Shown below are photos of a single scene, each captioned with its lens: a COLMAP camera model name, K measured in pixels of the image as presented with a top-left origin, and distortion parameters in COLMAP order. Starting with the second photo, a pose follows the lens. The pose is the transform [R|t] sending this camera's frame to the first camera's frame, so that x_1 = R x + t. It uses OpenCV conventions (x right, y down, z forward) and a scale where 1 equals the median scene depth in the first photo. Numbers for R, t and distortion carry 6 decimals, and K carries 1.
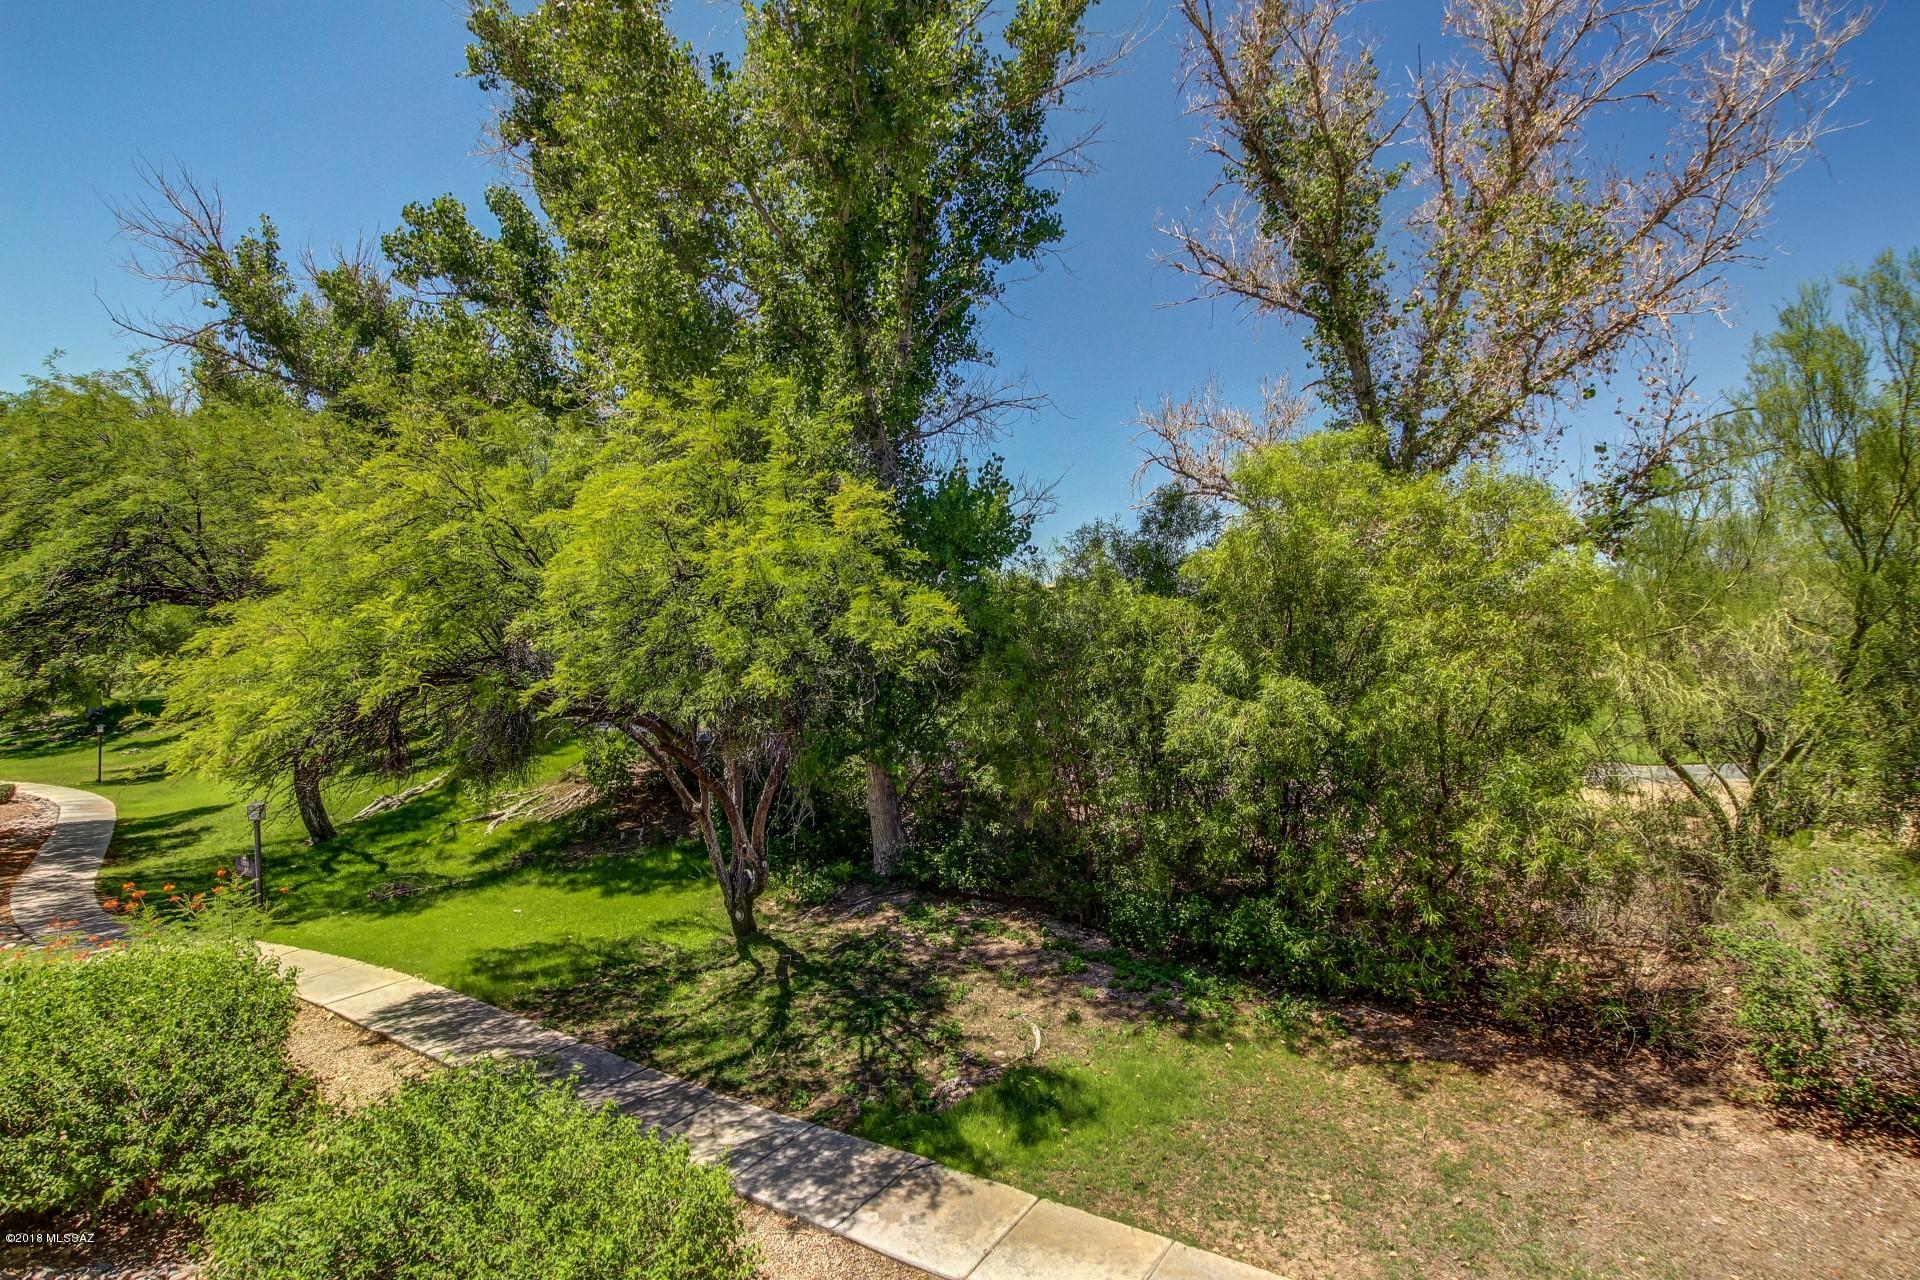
lens RADIAL K [[954.2, 0, 974.3], [0, 954.2, 644.1], [0, 0, 1]] dist [-0.004946, -0.001747]
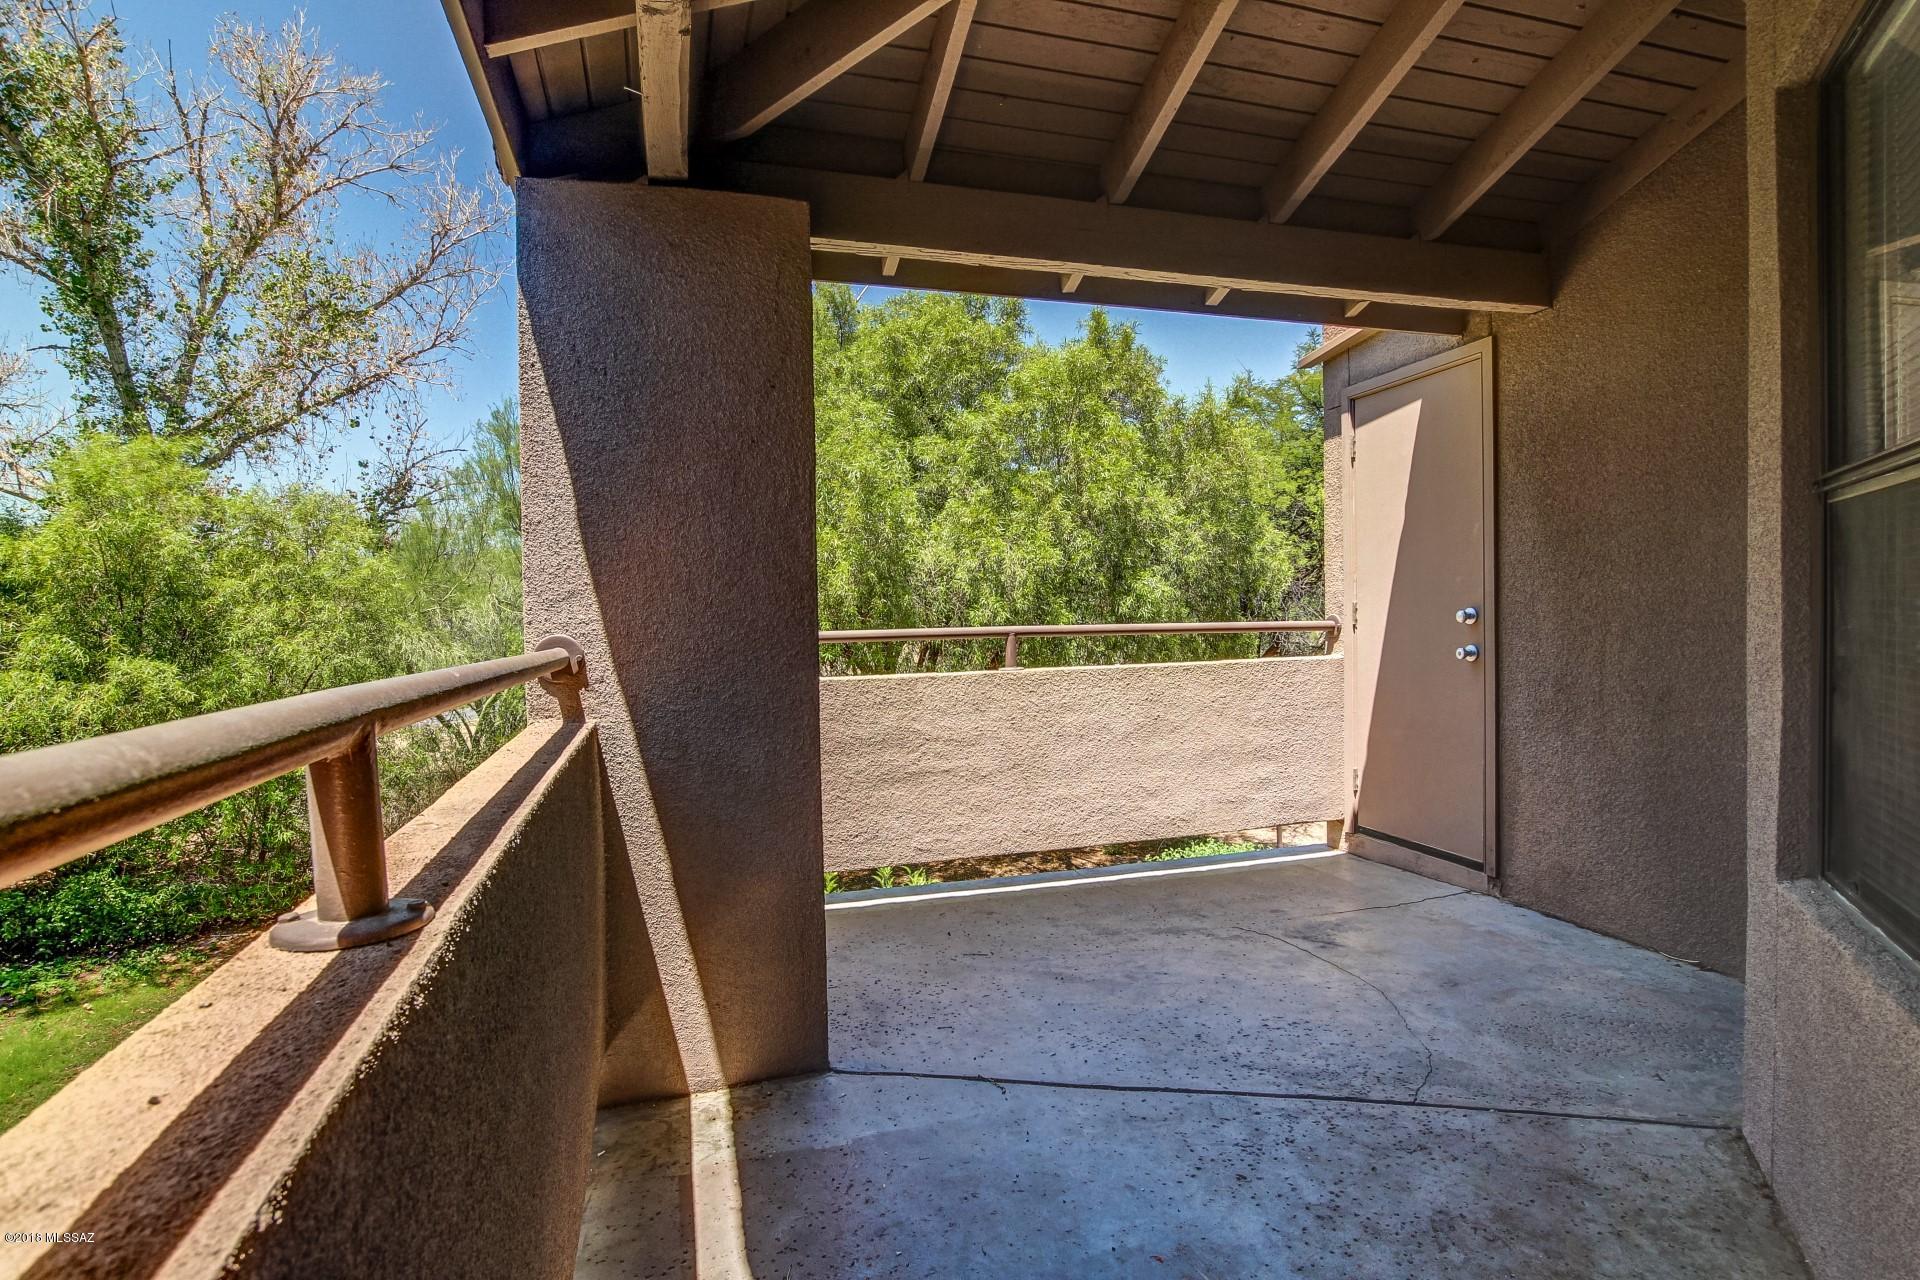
lens RADIAL K [[954.2, 0, 969.5], [0, 954.2, 636.0], [0, 0, 1]] dist [-0.004946, -0.001747]
pose [[0.371005, -0.035464, 0.927953, -0.204192], [0.021231, 0.999333, 0.029703, -0.002820], [-0.928388, 0.008681, 0.371511, -0.194284]]
